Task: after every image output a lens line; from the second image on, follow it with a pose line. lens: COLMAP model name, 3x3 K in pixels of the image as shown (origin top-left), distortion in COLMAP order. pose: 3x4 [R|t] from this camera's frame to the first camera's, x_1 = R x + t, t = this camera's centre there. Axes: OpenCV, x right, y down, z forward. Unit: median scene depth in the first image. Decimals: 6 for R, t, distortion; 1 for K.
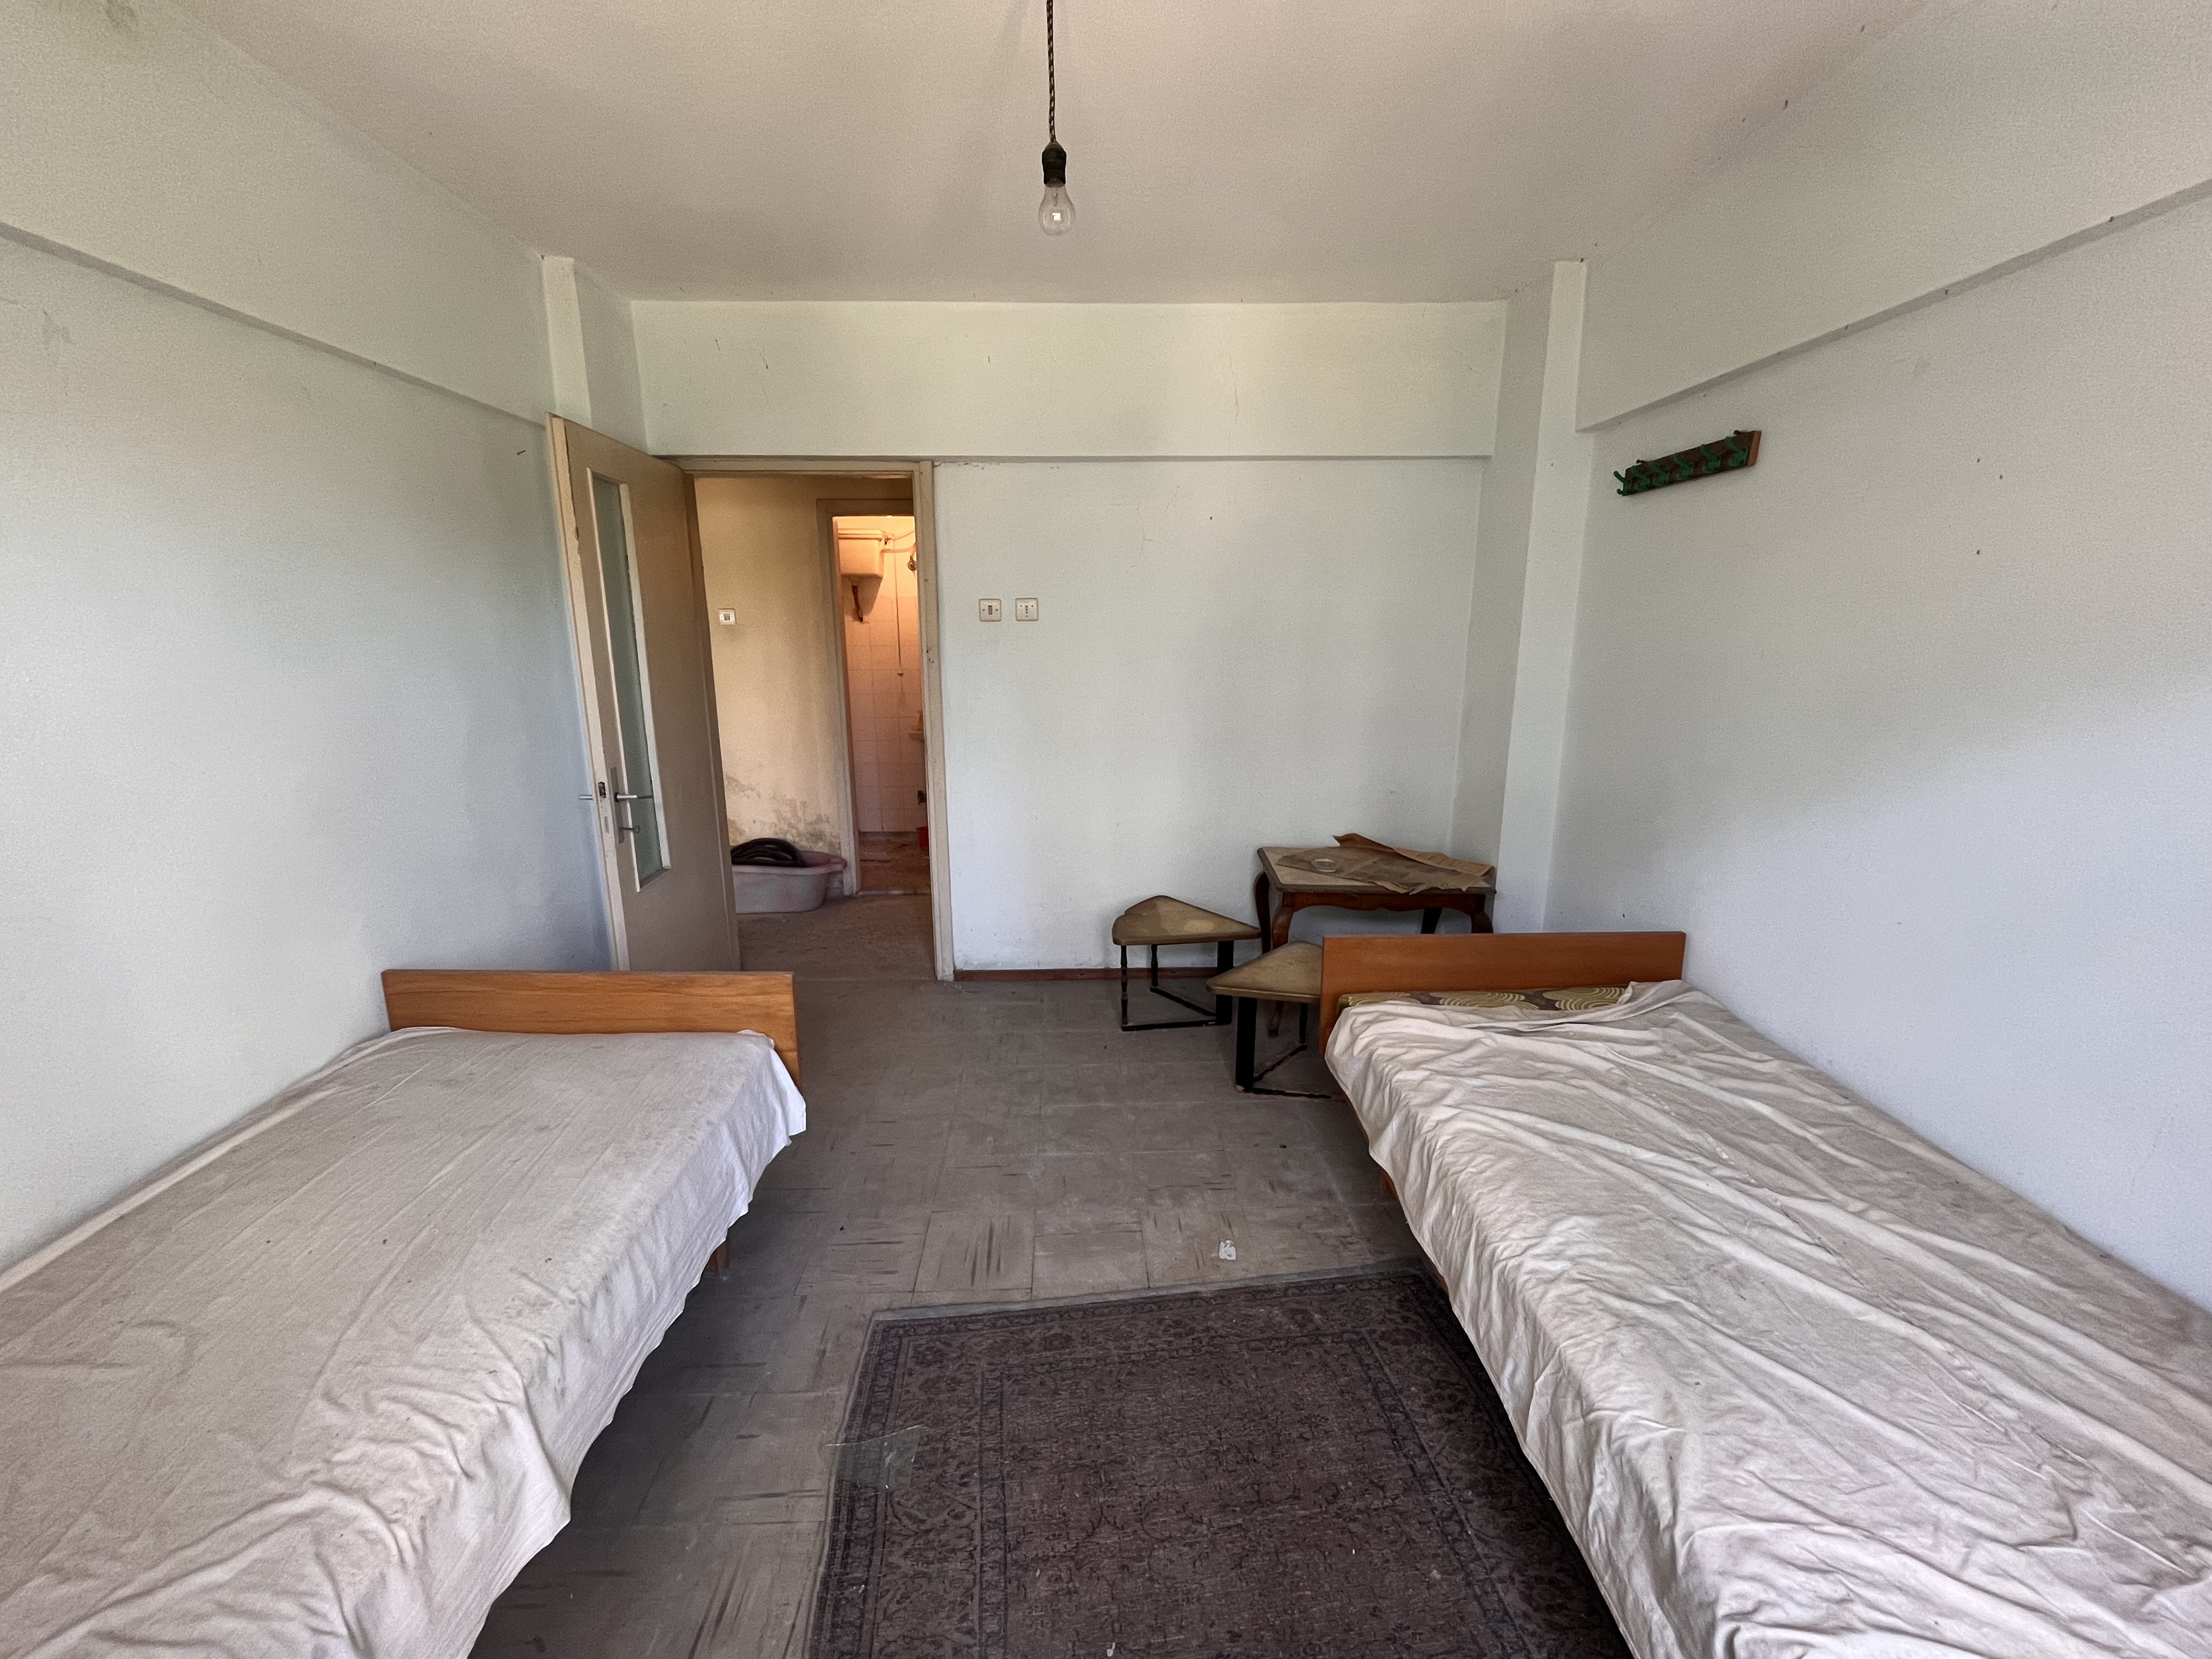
lens RADIAL K [[893.7, 0, 1102.9], [0, 893.7, 835.0], [0, 0, 1]] dist [-0.001819, -0.000070]
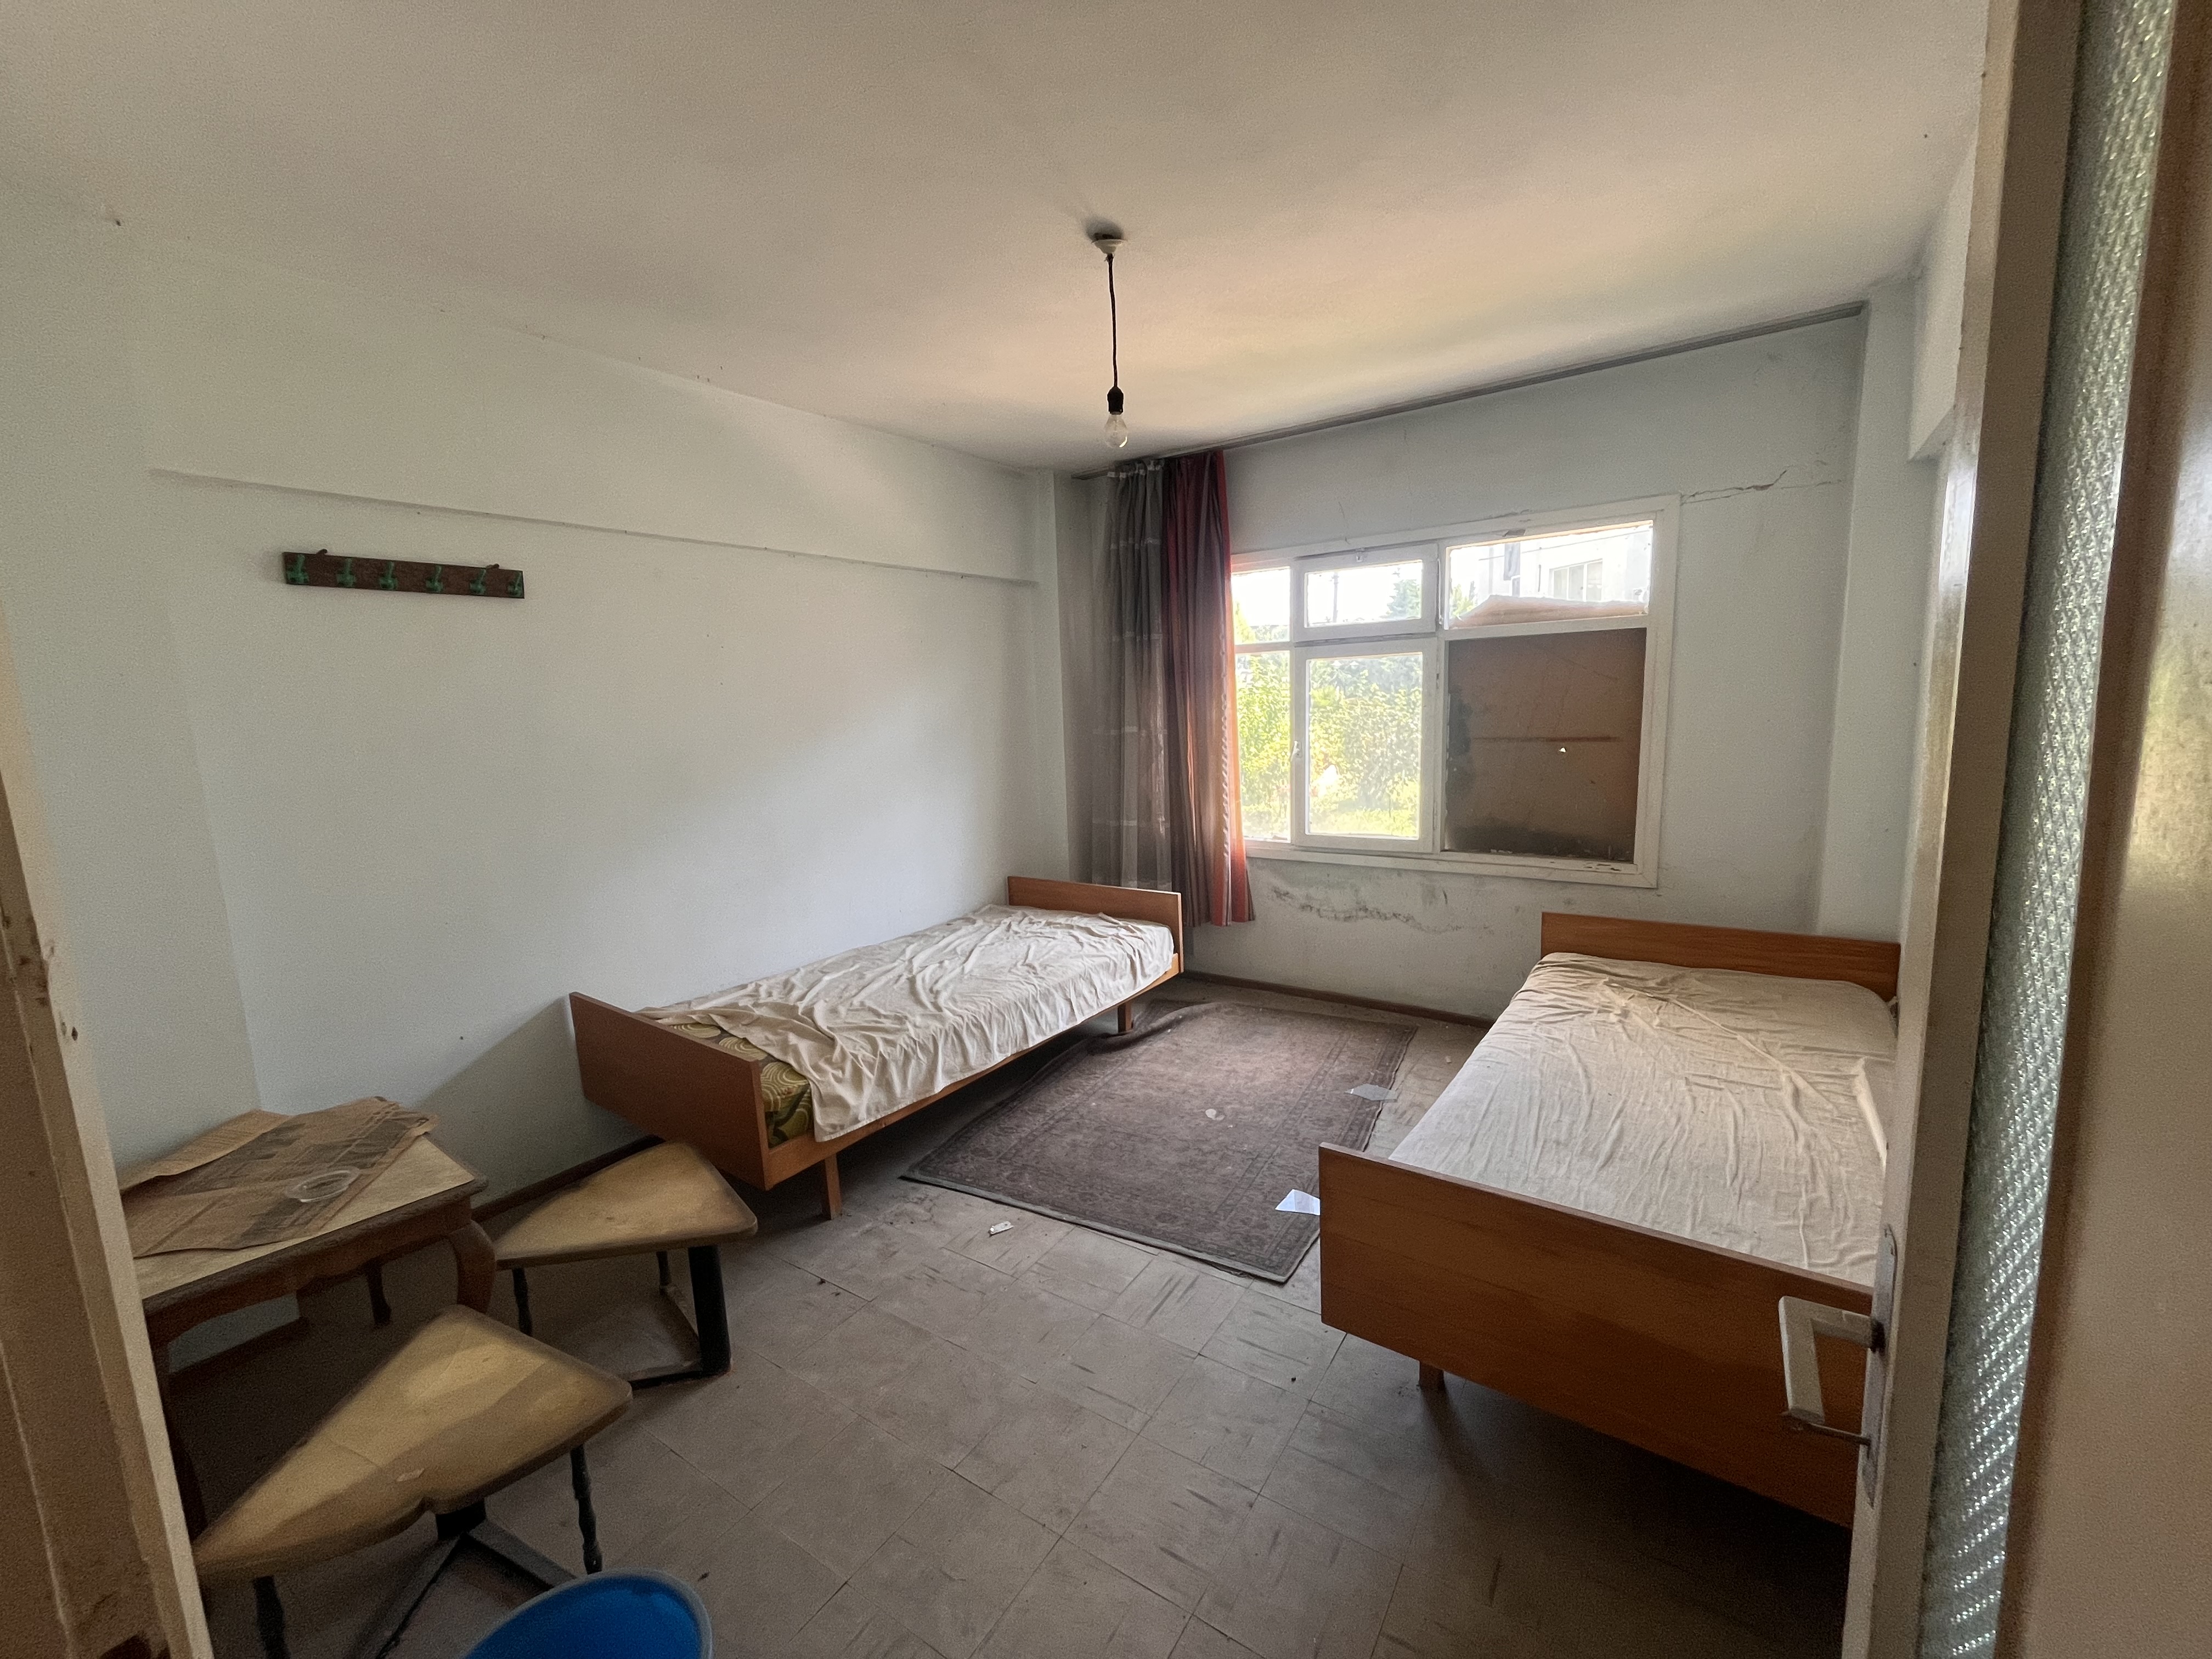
lens RADIAL K [[907.0, 0, 1106.0], [0, 907.0, 829.5], [0, 0, 1]] dist [-0.010821, -0.000106]
pose [[-0.812361, -0.049094, 0.581085, -0.680834], [0.168210, 0.934370, 0.314100, -0.401010], [-0.558368, 0.352907, -0.750787, 1.699747]]
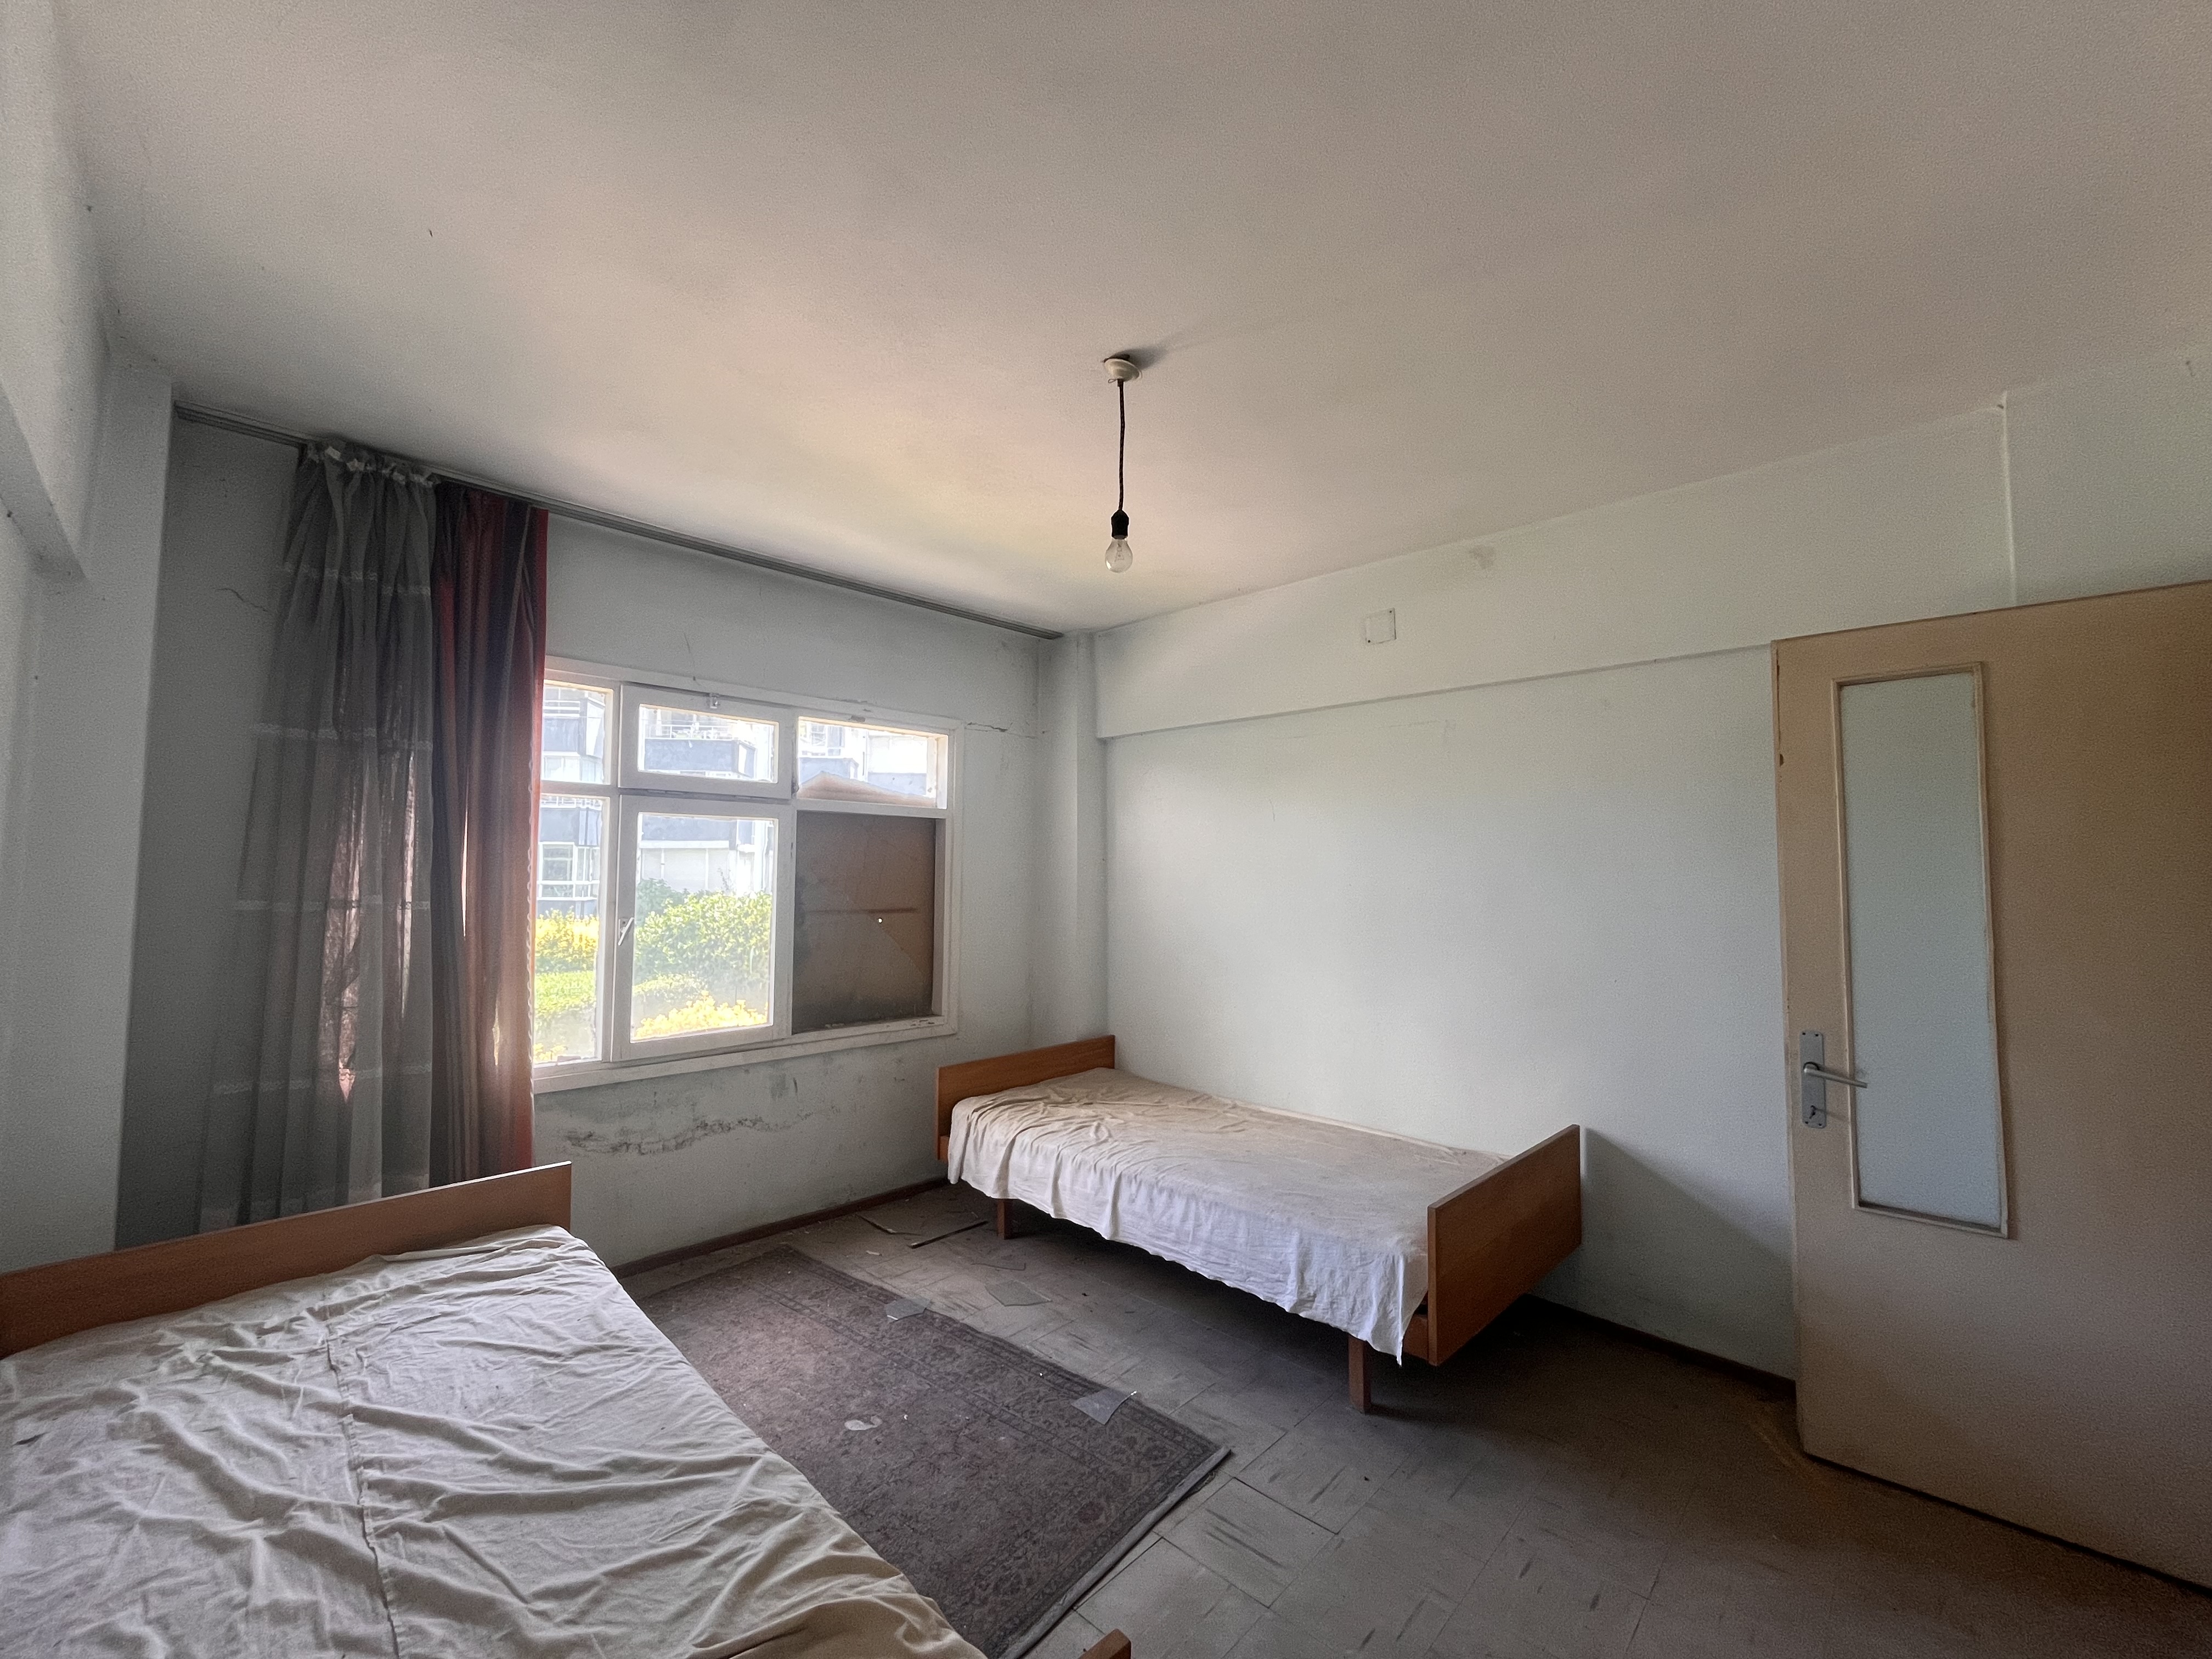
lens RADIAL K [[893.9, 0, 1111.9], [0, 893.9, 826.0], [0, 0, 1]] dist [0.000234, -0.000017]
pose [[-0.704823, -0.040625, -0.708219, 0.650740], [-0.164059, 0.980628, 0.107020, -0.322777], [0.690152, 0.191620, -0.697834, 1.448019]]
